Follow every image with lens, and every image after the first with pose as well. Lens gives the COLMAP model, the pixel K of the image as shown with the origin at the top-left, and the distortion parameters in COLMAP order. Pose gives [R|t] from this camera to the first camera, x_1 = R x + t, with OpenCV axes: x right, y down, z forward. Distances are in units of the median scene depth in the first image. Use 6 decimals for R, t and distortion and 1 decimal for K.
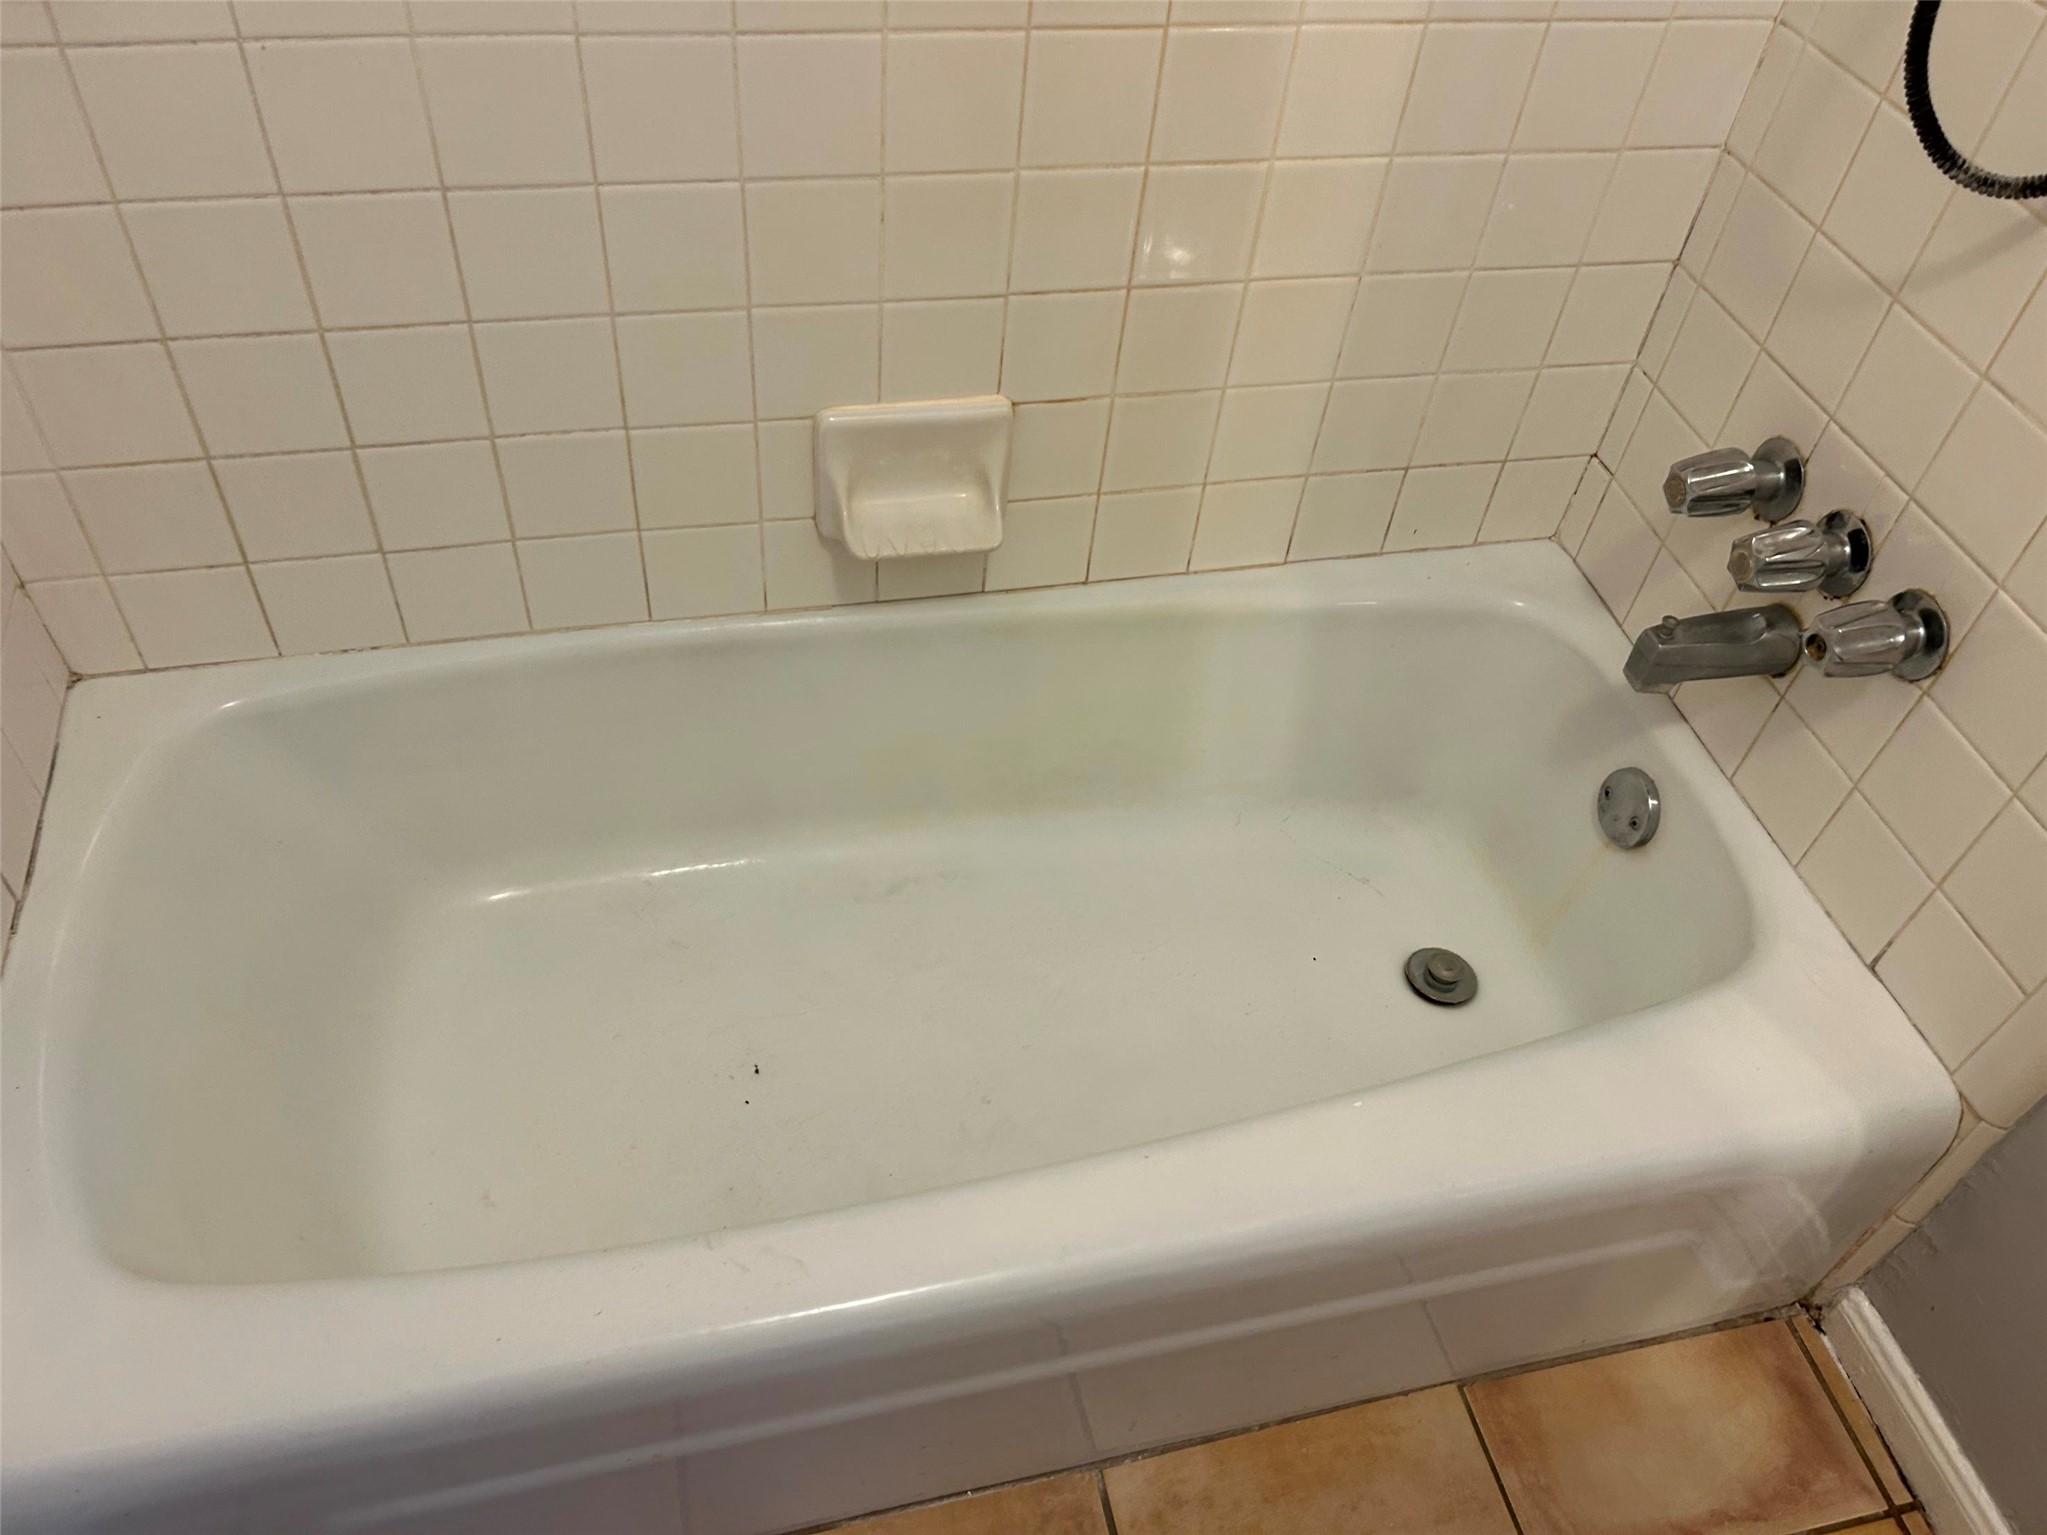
lens RADIAL K [[1560.0, 0, 1022.2], [0, 1560.0, 766.2], [0, 0, 1]] dist [0.065593, -0.068758]
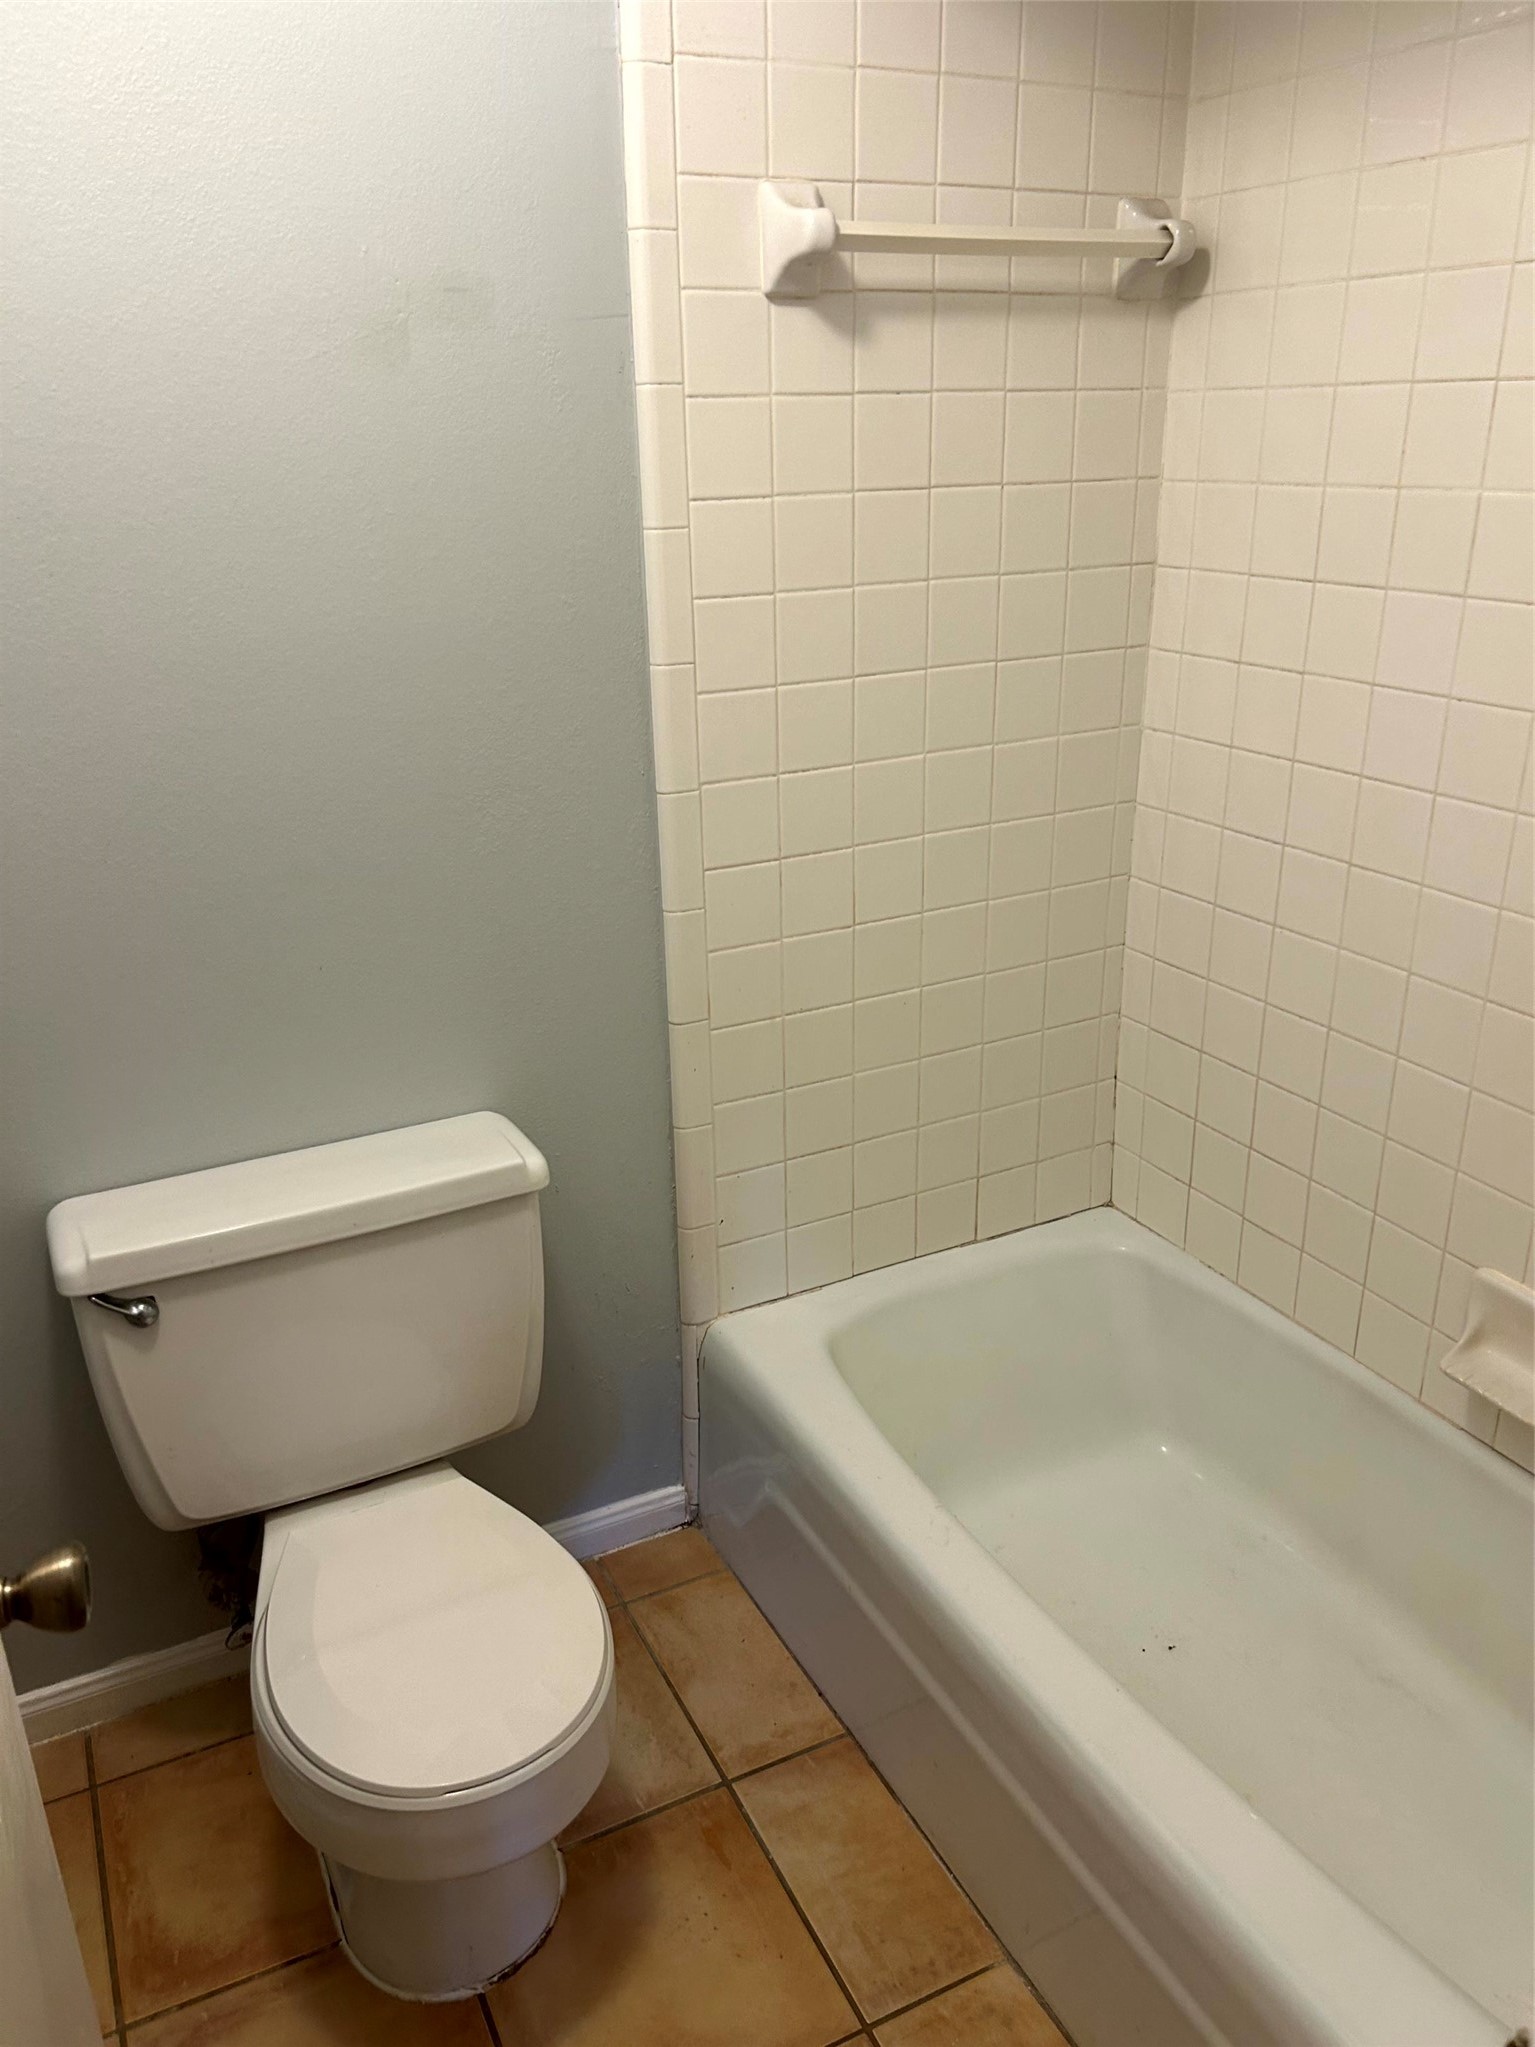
lens RADIAL K [[1560.0, 0, 762.4], [0, 1560.0, 1024.2], [0, 0, 1]] dist [0.065593, -0.068758]
pose [[0.228990, 0.277415, -0.933062, 0.927262], [-0.671321, 0.739123, 0.055000, -0.040217], [0.704905, 0.613790, 0.355486, -0.038594]]
